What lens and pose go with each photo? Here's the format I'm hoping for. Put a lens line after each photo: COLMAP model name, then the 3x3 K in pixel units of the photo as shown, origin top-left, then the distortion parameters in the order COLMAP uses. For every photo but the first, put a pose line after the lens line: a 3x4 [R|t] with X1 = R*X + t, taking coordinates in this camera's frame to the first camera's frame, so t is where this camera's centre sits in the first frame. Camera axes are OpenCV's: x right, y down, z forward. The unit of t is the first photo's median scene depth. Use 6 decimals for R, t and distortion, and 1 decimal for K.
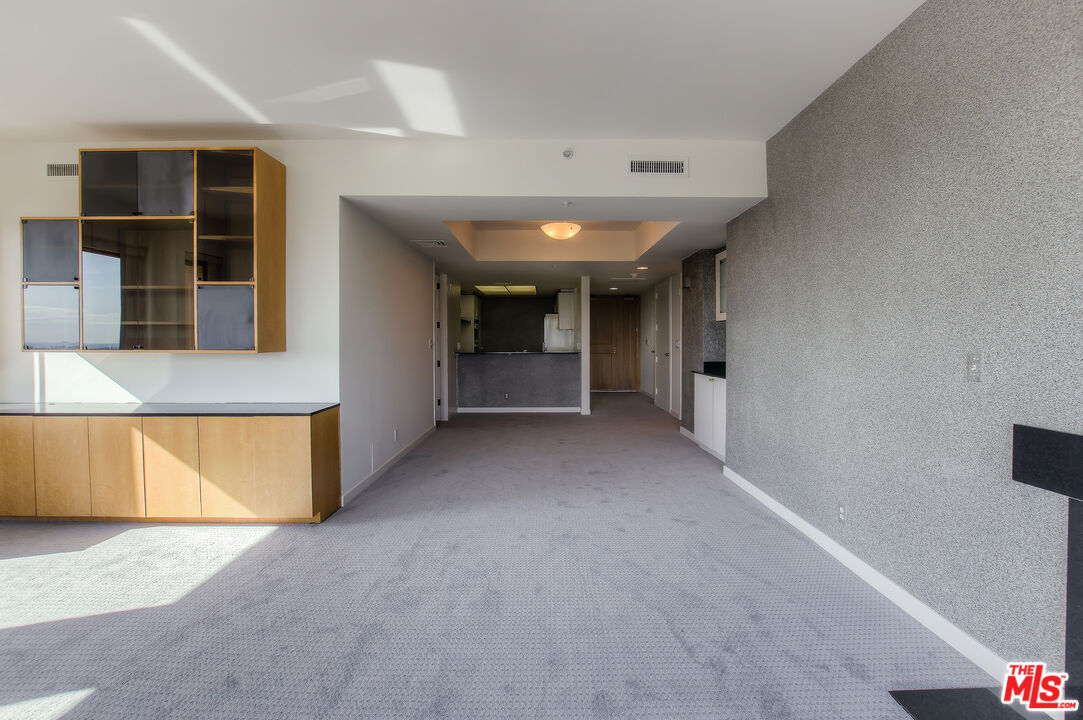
lens RADIAL K [[489.5, 0, 547.4], [0, 489.5, 350.5], [0, 0, 1]] dist [-0.020864, 0.000643]
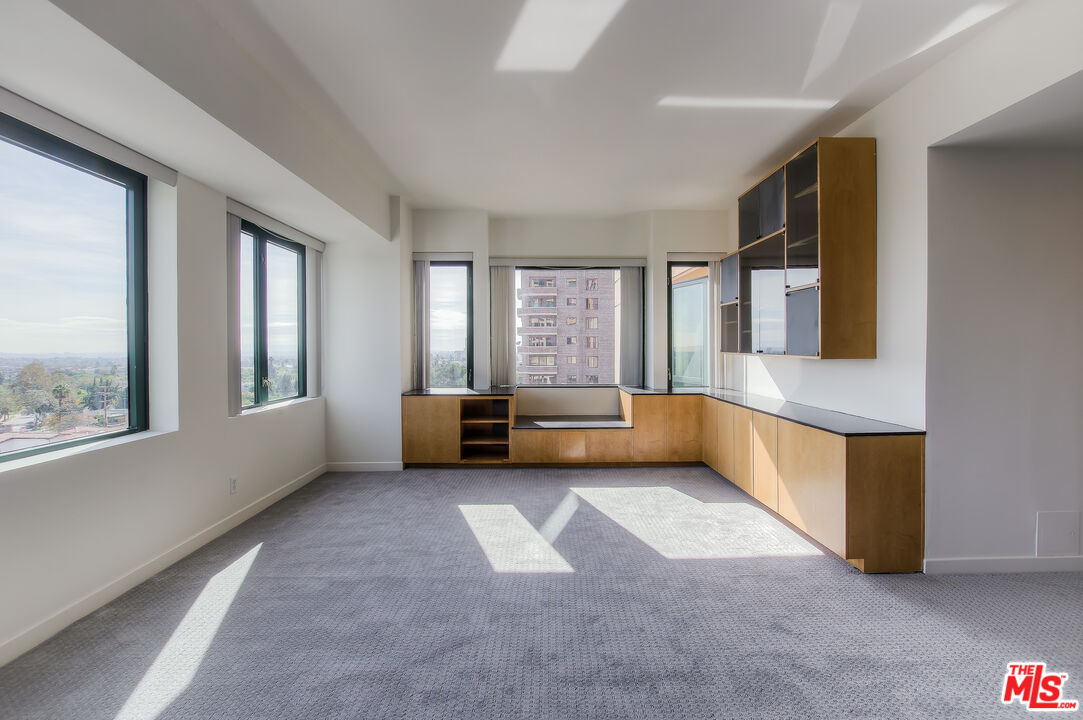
lens RADIAL K [[489.5, 0, 547.4], [0, 489.5, 350.5], [0, 0, 1]] dist [-0.020864, 0.000643]
pose [[-0.009752, 0.009926, -0.999903, 0.340969], [-0.015548, 0.999828, 0.010076, -0.012838], [0.999832, 0.015645, -0.009596, 0.494556]]
